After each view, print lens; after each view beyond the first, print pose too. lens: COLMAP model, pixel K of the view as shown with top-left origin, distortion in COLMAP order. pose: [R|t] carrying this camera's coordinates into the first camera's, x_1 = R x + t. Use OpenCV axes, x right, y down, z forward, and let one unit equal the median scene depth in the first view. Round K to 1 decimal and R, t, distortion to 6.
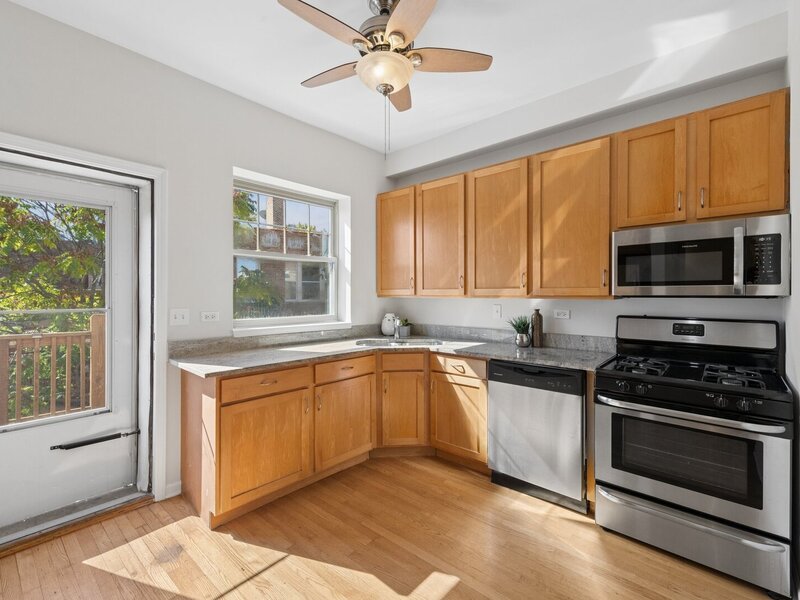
lens RADIAL K [[368.8, 0, 400.0], [0, 368.8, 300.0], [0, 0, 1]] dist [-0.000785, -0.000481]
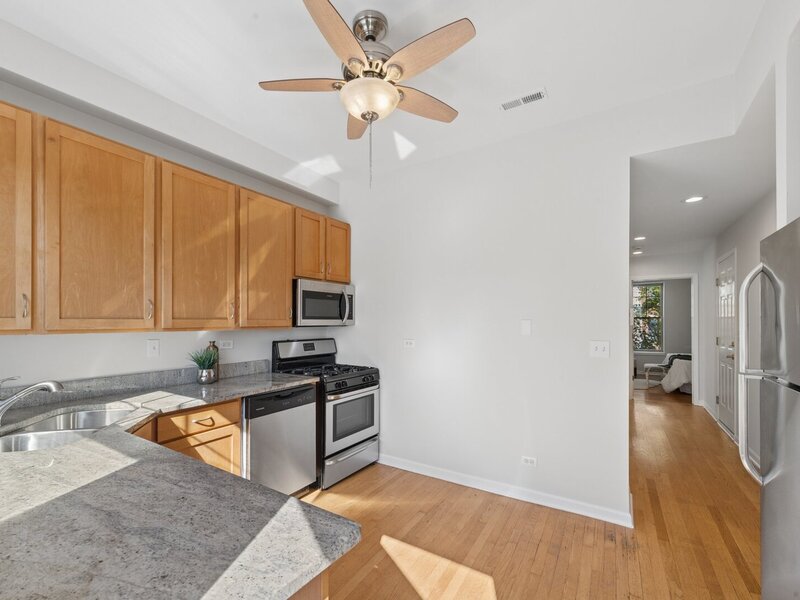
lens RADIAL K [[344.0, 0, 399.6], [0, 344.0, 323.2], [0, 0, 1]] dist [0.000437, 0.000014]
pose [[-0.165668, -0.003393, 0.986176, -0.705301], [0.016618, 0.999842, 0.006232, -0.022528], [-0.986042, 0.017421, -0.165586, 0.816249]]
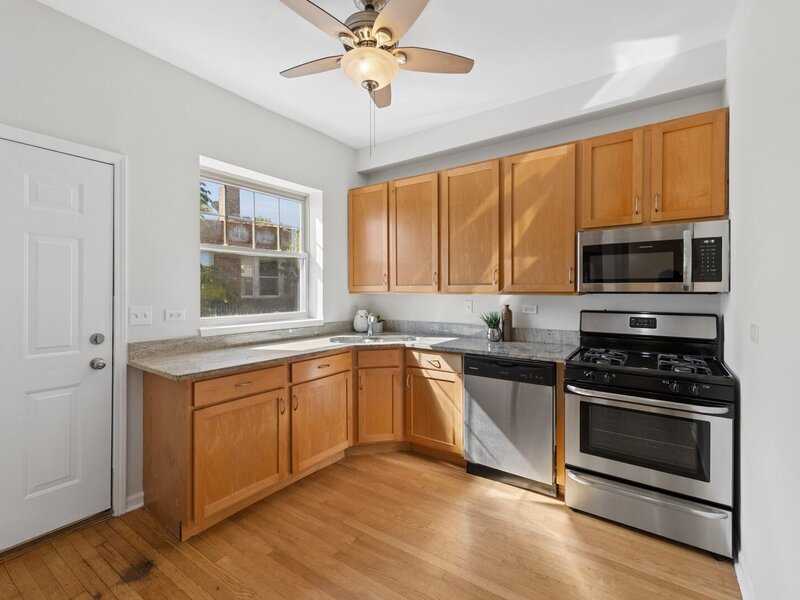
lens RADIAL K [[368.5, 0, 405.3], [0, 368.5, 296.7], [0, 0, 1]] dist [0.000230, -0.000032]
pose [[0.992258, -0.003478, 0.124148, -0.053204], [0.003077, 0.999989, 0.003416, -0.002951], [-0.124159, -0.003008, 0.992258, -0.000838]]
